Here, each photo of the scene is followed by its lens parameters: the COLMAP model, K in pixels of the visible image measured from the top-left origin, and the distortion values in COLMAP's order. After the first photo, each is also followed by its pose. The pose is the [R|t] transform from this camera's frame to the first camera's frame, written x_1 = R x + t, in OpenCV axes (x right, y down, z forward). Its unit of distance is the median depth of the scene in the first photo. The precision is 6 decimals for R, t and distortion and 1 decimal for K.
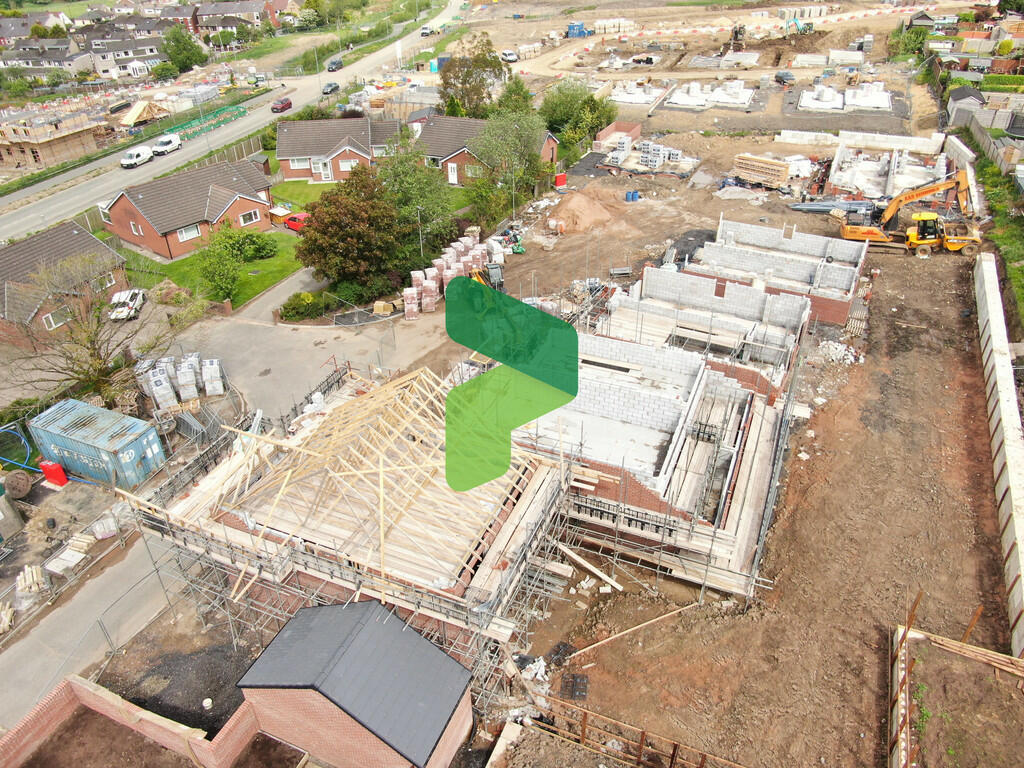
lens RADIAL K [[729.8, 0, 513.4], [0, 729.8, 383.6], [0, 0, 1]] dist [-0.022478, 0.010654]
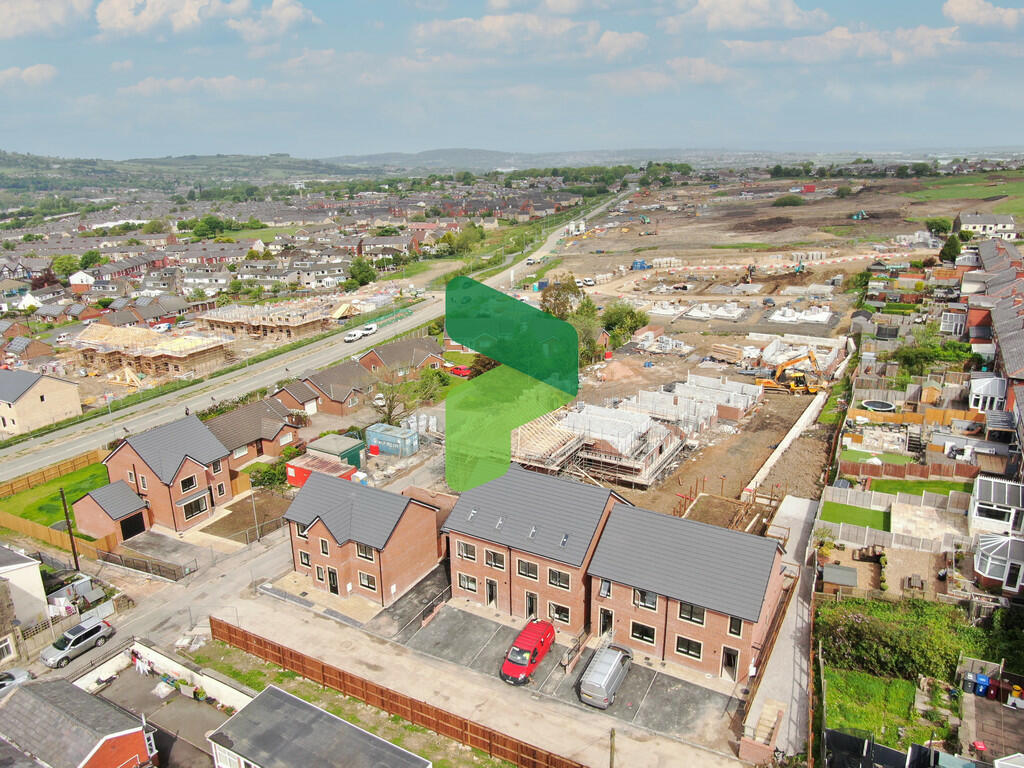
lens RADIAL K [[729.8, 0, 509.0], [0, 729.8, 384.4], [0, 0, 1]] dist [-0.022478, 0.010654]
pose [[0.991439, 0.040738, -0.124055, 0.037735], [-0.072391, 0.962192, -0.262576, 0.196226], [0.108668, 0.269309, 0.956903, -0.501418]]
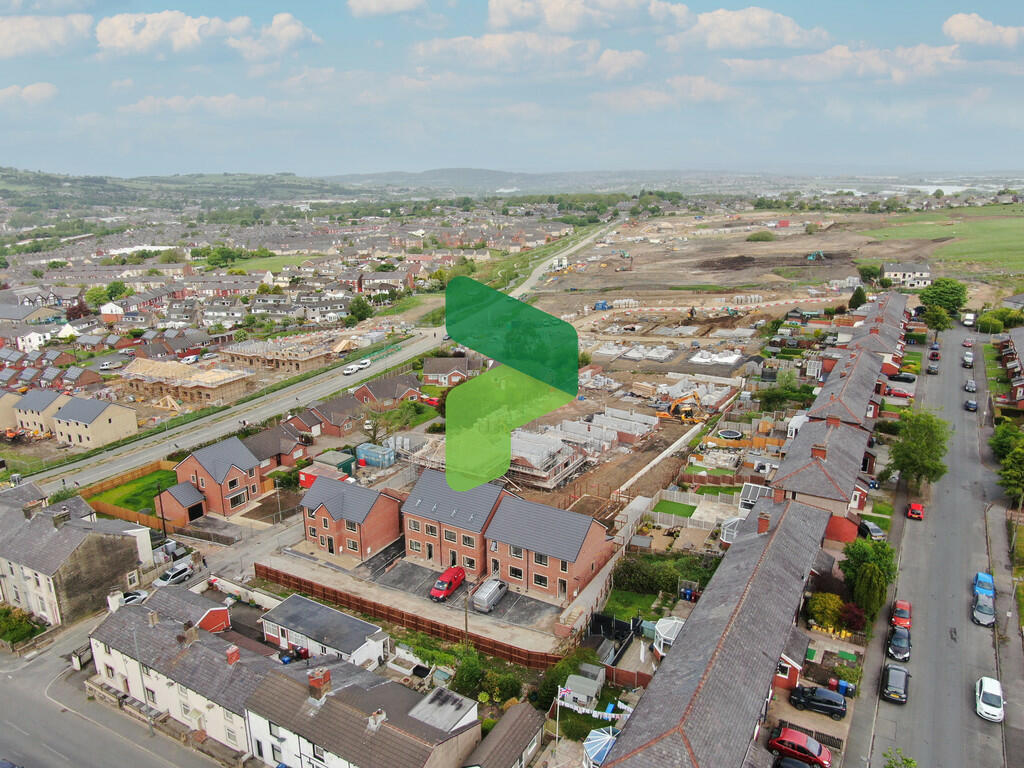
lens RADIAL K [[729.8, 0, 505.1], [0, 729.8, 388.0], [0, 0, 1]] dist [-0.022478, 0.010654]
pose [[0.990058, 0.047621, -0.132353, 0.164614], [-0.083444, 0.956336, -0.280105, 0.256193], [0.113235, 0.288365, 0.950802, -0.828393]]
